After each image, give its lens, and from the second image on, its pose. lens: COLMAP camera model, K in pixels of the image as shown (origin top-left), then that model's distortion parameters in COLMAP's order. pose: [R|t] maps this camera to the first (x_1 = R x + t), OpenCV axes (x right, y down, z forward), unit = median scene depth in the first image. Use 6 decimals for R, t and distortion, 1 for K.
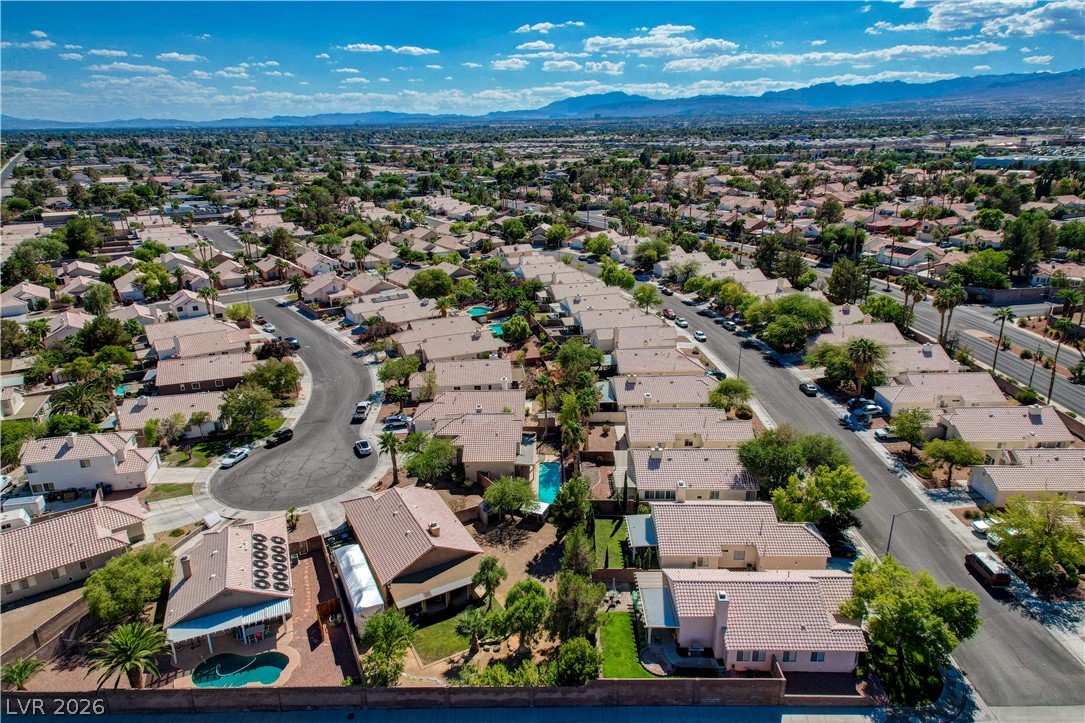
lens RADIAL K [[669.8, 0, 542.5], [0, 669.8, 361.5], [0, 0, 1]] dist [0.087415, -0.066306]
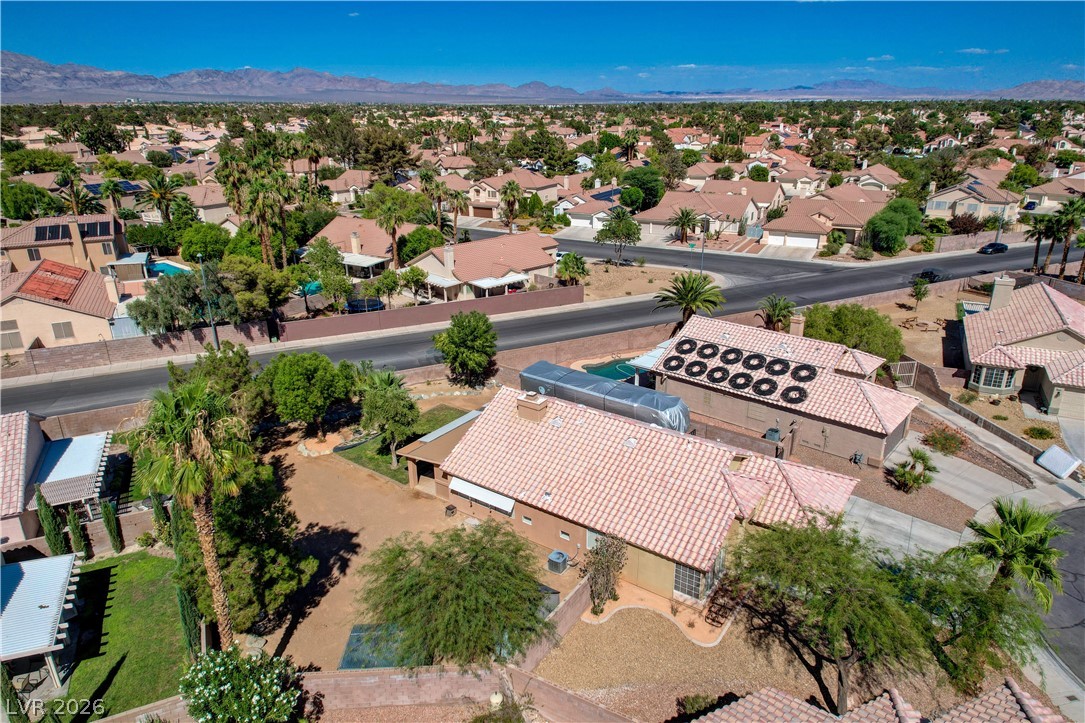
lens RADIAL K [[692.9, 0, 542.5], [0, 692.9, 361.5], [0, 0, 1]] dist [0.062710, -0.070618]
pose [[-0.899834, 0.171369, -0.401162, 0.033017], [-0.121661, 0.784535, 0.608033, -0.092400], [0.418923, 0.595934, -0.685102, 1.340998]]
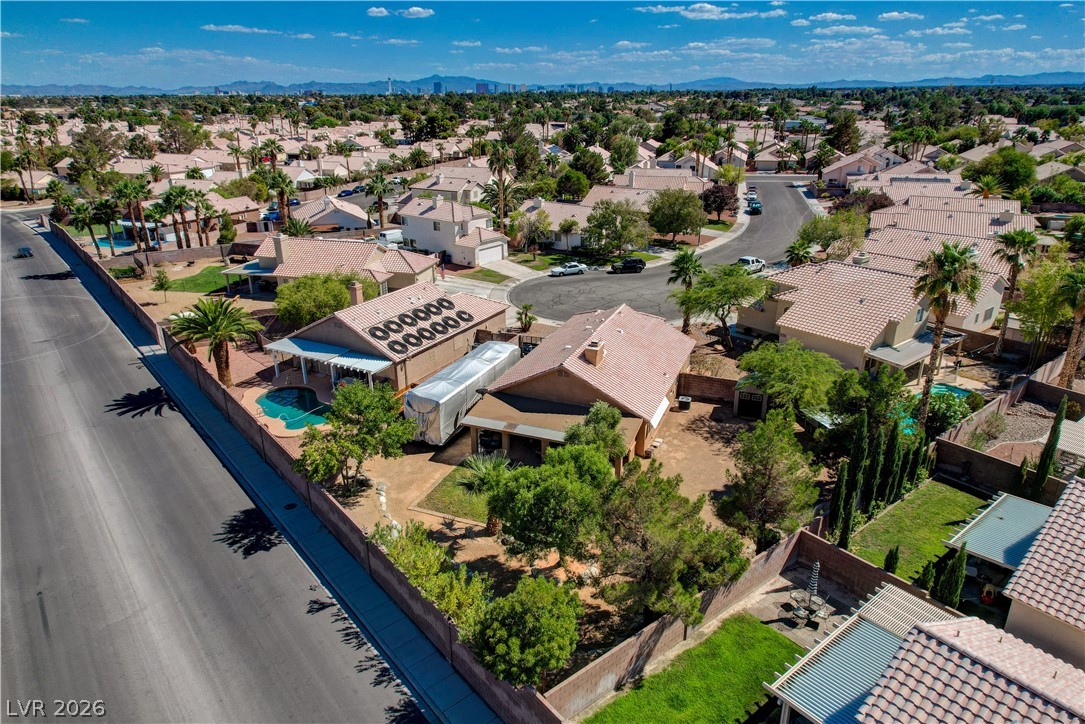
lens RADIAL K [[692.9, 0, 542.5], [0, 692.9, 362.0], [0, 0, 1]] dist [0.062710, -0.070618]
pose [[0.636959, 0.285489, -0.716086, 0.244602], [-0.255017, 0.954634, 0.153755, 0.175909], [0.727495, 0.084679, 0.680867, 0.559304]]
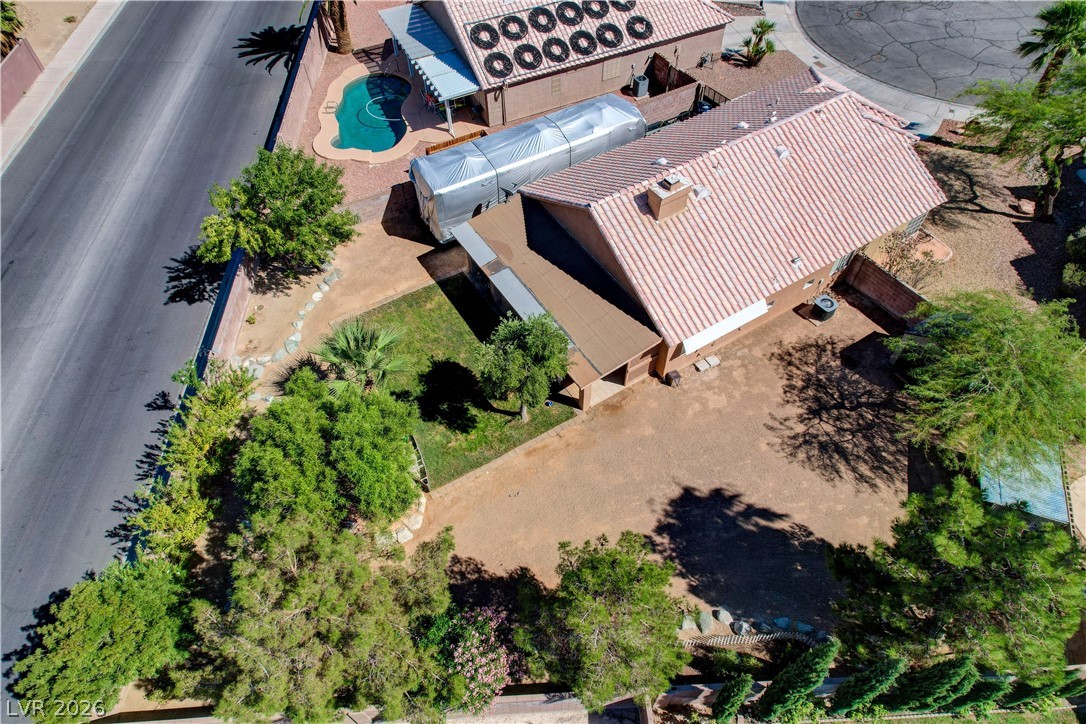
lens RADIAL K [[670.4, 0, 543.0], [0, 670.4, 362.0], [0, 0, 1]] dist [0.087415, -0.066306]
pose [[0.062993, 0.788886, -0.611302, 0.123014], [-0.311597, 0.597446, 0.738895, 0.057930], [0.948124, 0.143935, 0.283449, 0.851112]]
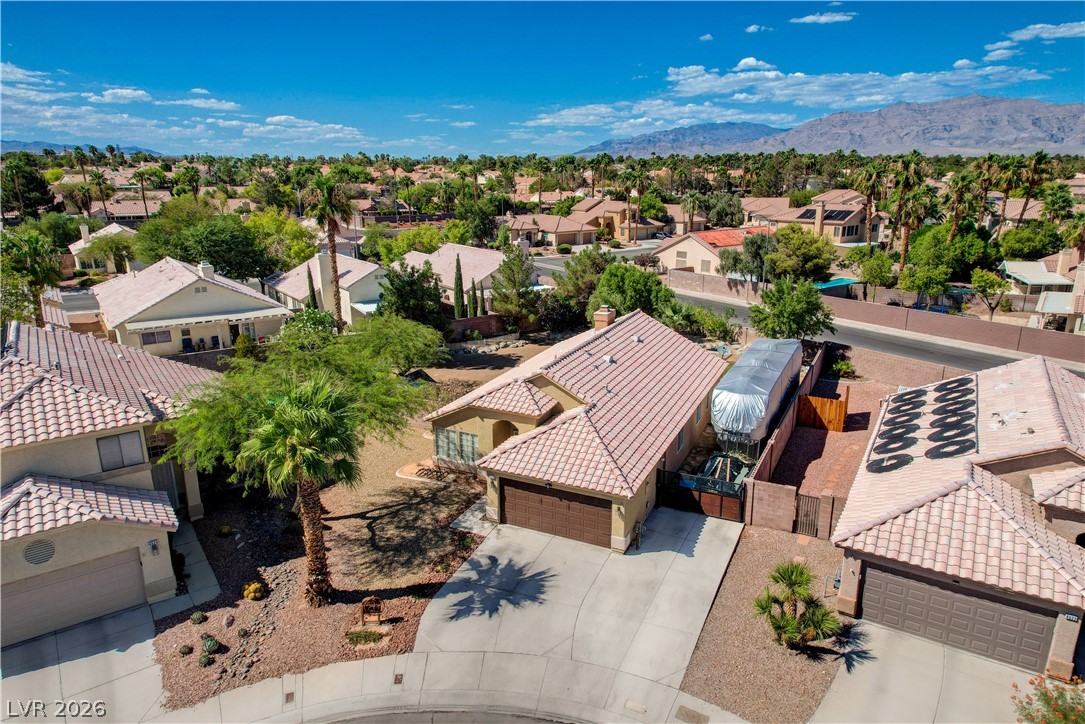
lens RADIAL K [[669.8, 0, 542.5], [0, 669.8, 362.0], [0, 0, 1]] dist [0.087415, -0.066306]
pose [[-0.588722, -0.206593, 0.781490, -0.556313], [0.272680, 0.859363, 0.432598, 0.033801], [-0.760955, 0.467777, -0.449592, 1.296726]]
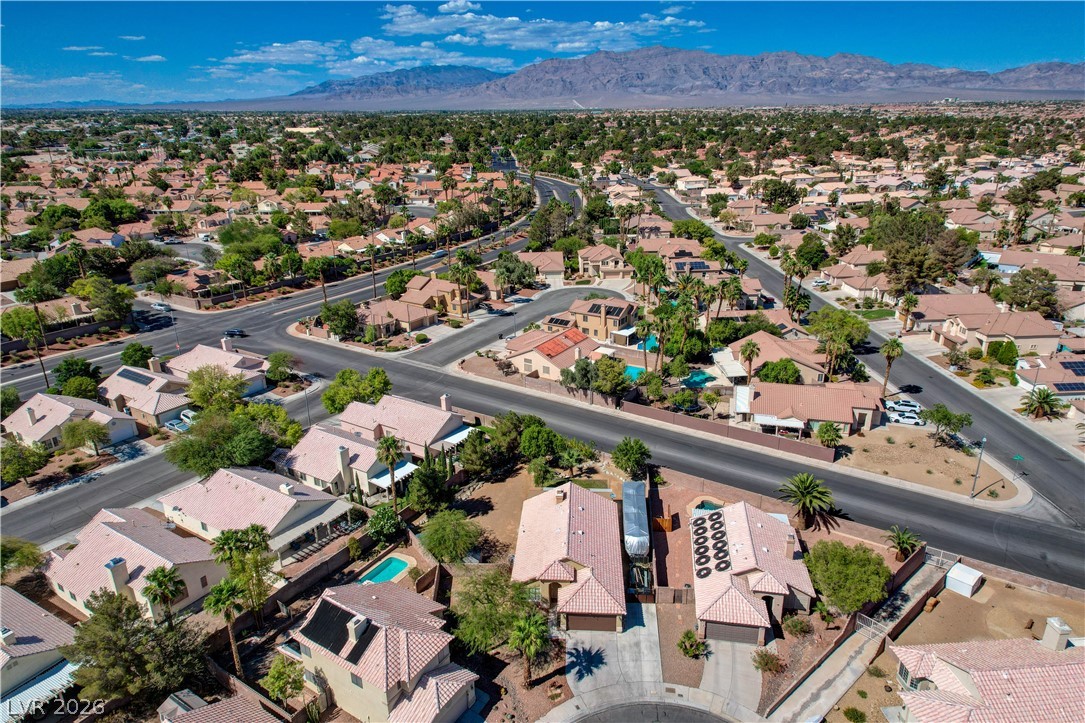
lens RADIAL K [[666.5, 0, 542.5], [0, 666.5, 361.5], [0, 0, 1]] dist [0.098228, -0.083268]
pose [[-0.845219, -0.163232, 0.508882, -0.636410], [0.195986, 0.791196, 0.579309, -0.527562], [-0.497187, 0.589376, -0.636742, 1.558325]]
